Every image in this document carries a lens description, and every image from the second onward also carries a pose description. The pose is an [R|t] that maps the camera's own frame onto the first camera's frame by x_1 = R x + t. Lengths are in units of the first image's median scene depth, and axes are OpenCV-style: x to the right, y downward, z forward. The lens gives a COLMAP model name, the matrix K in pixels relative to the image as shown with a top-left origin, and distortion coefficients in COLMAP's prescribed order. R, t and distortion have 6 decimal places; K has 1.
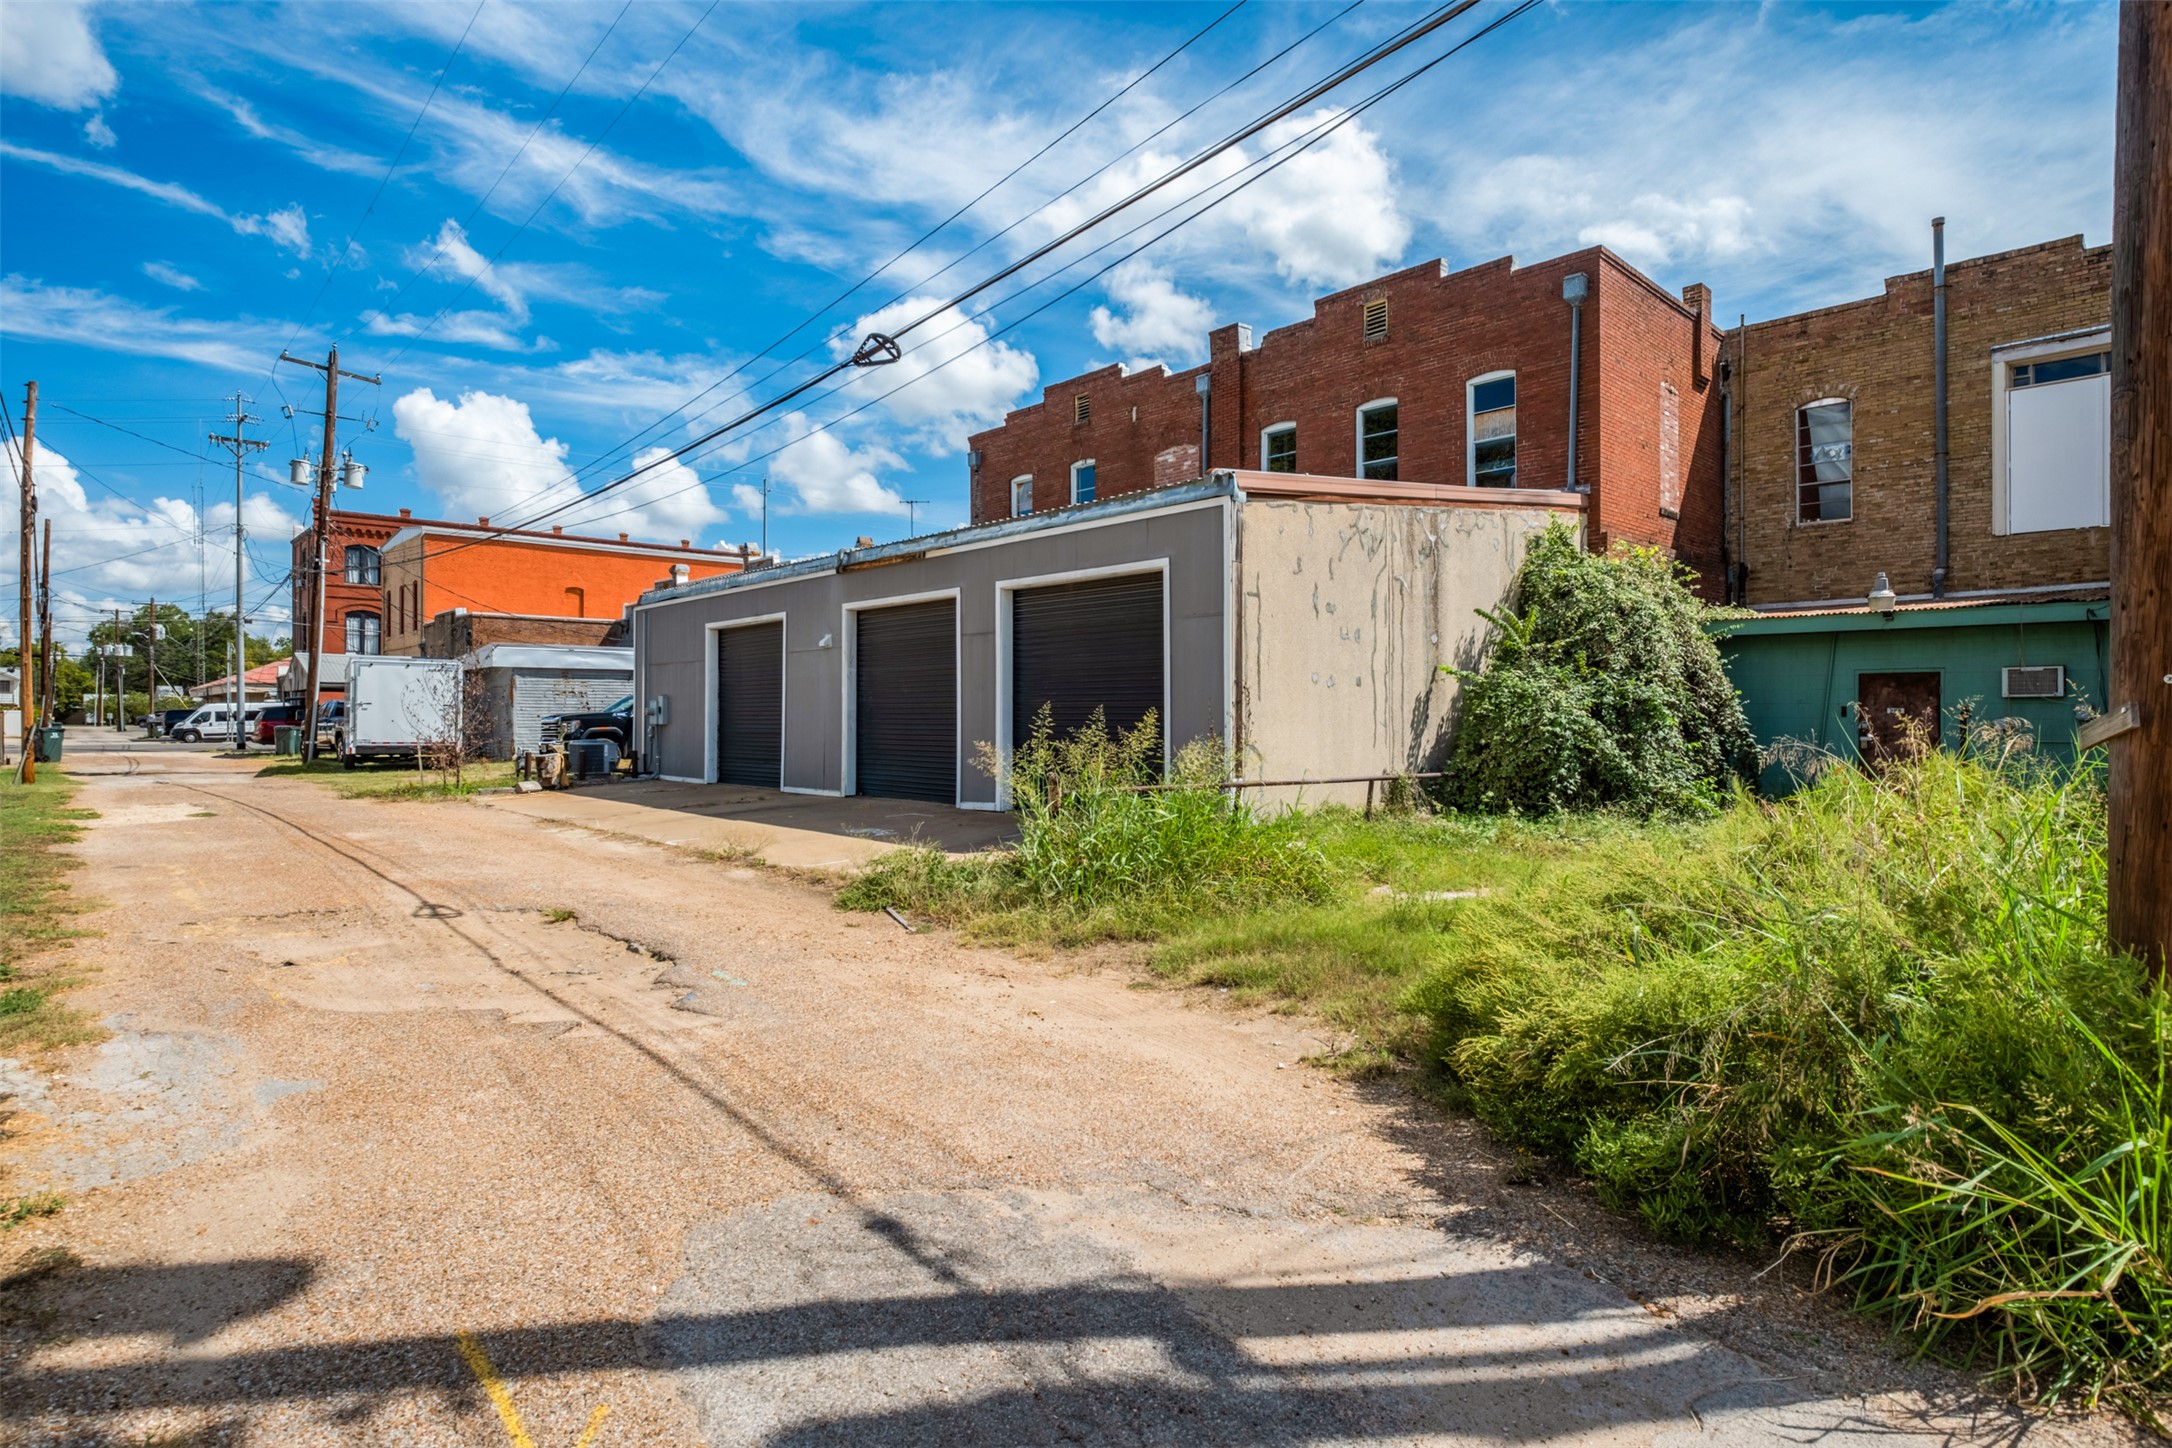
lens RADIAL K [[1094.2, 0, 1071.1], [0, 1094.2, 716.3], [0, 0, 1]] dist [-0.003973, -0.005044]
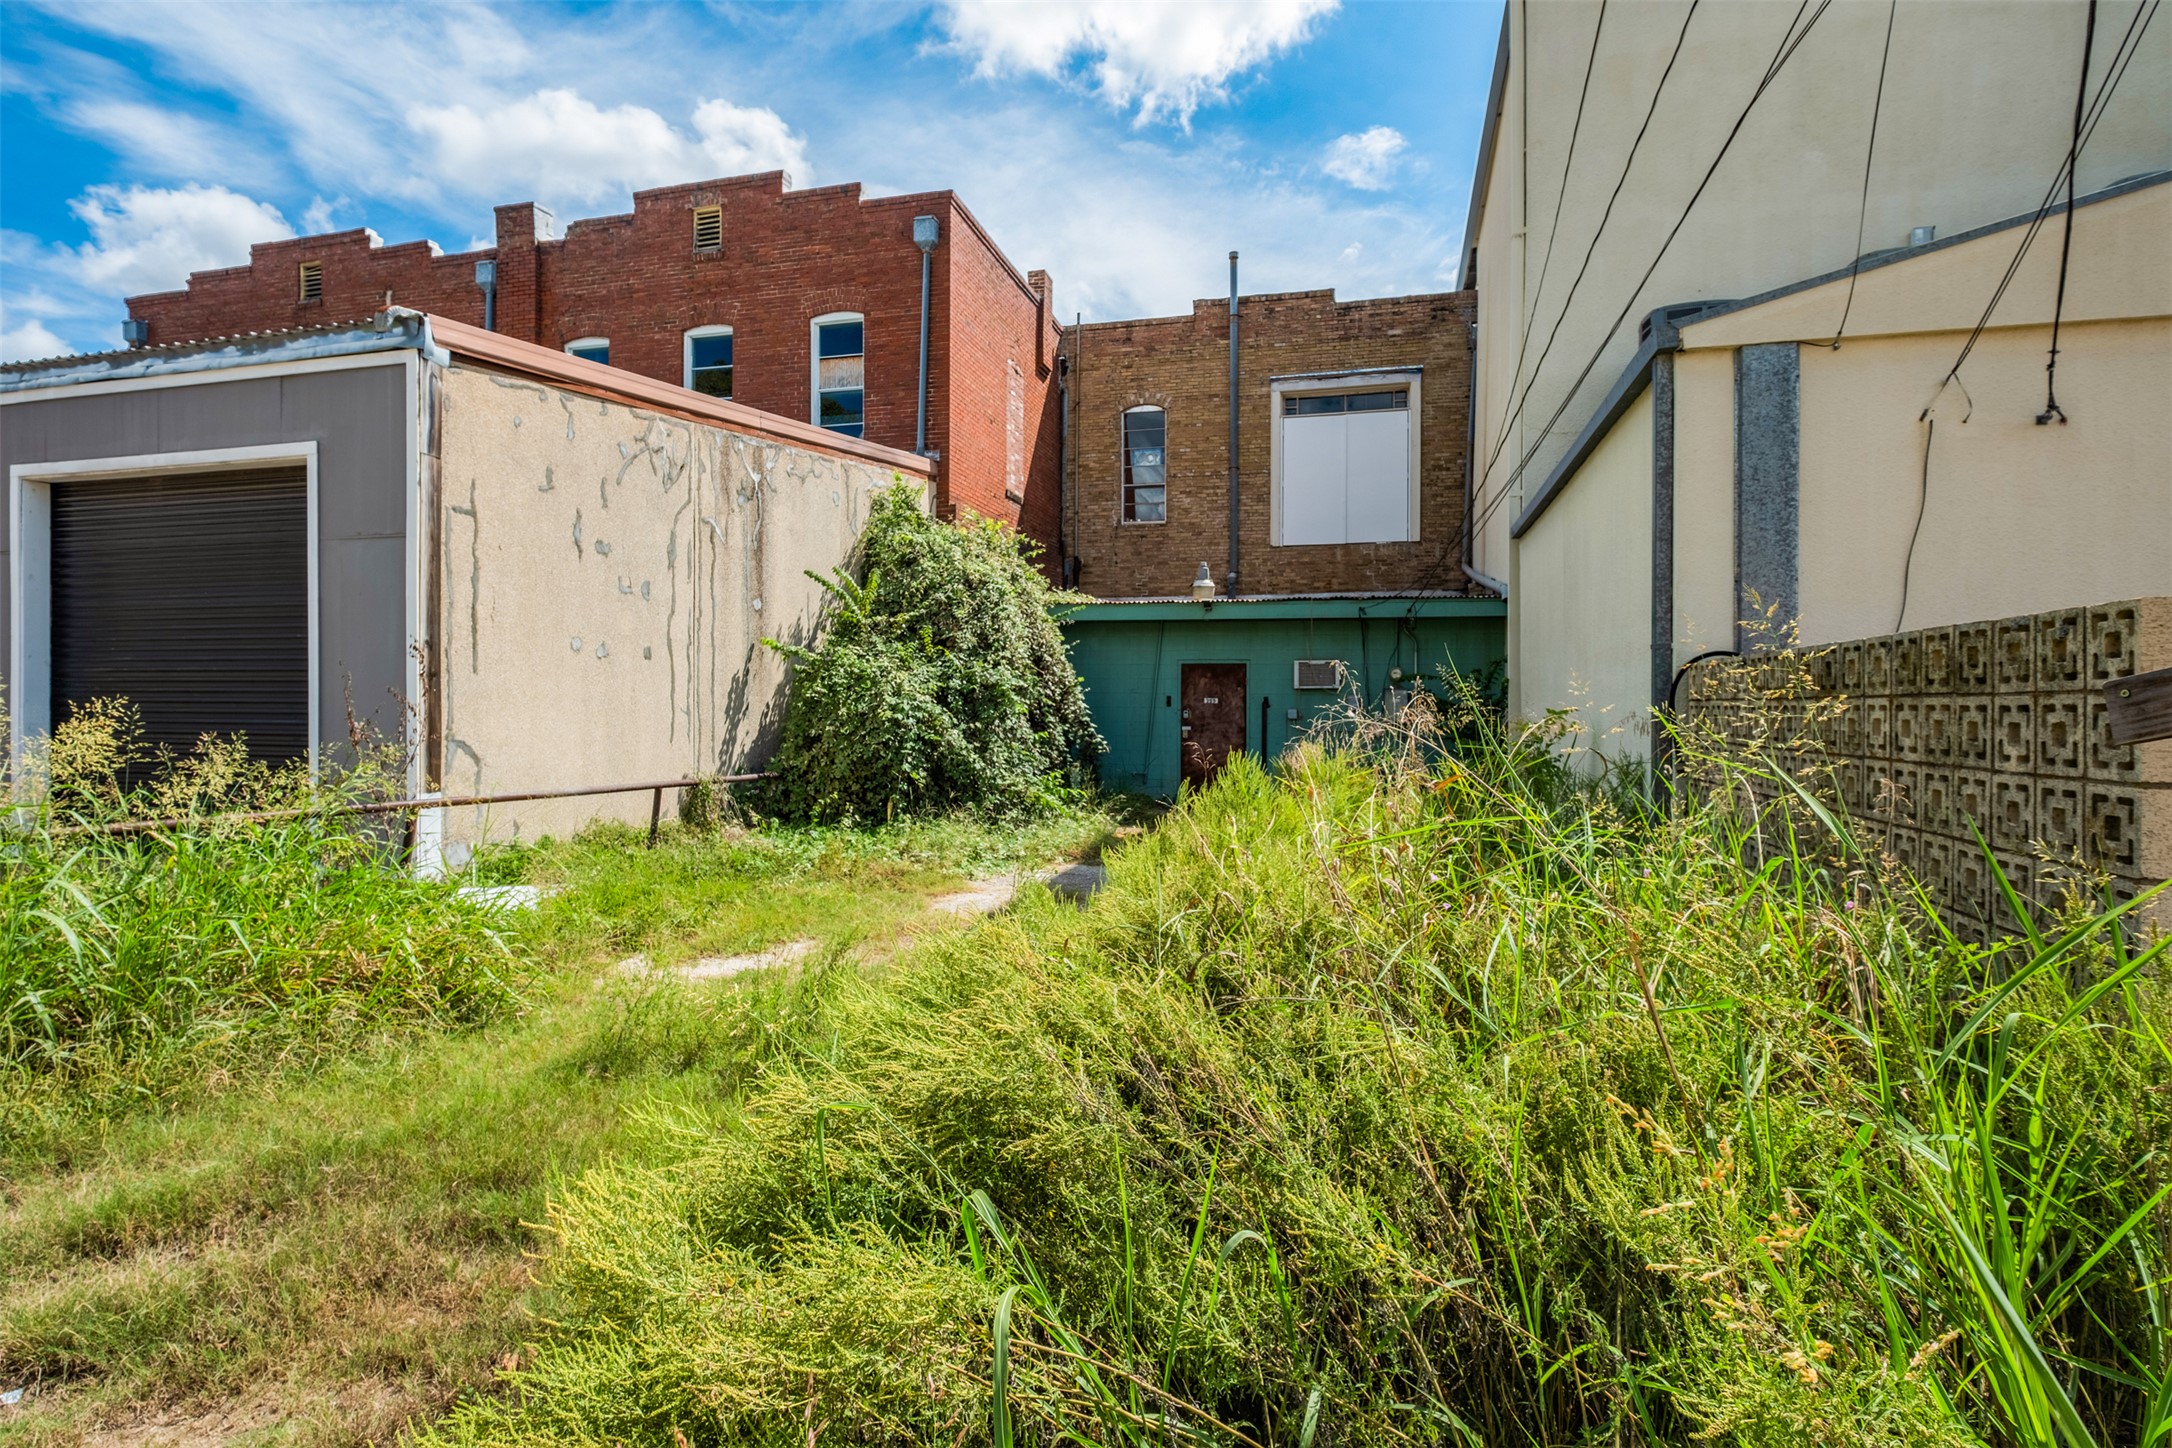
lens RADIAL K [[1094.2, 0, 1071.1], [0, 1094.2, 716.3], [0, 0, 1]] dist [-0.003973, -0.005044]
pose [[0.847829, 0.001539, 0.530268, 0.098786], [-0.005339, 0.999970, 0.005634, 0.004520], [-0.530243, -0.007608, 0.847811, 0.194109]]
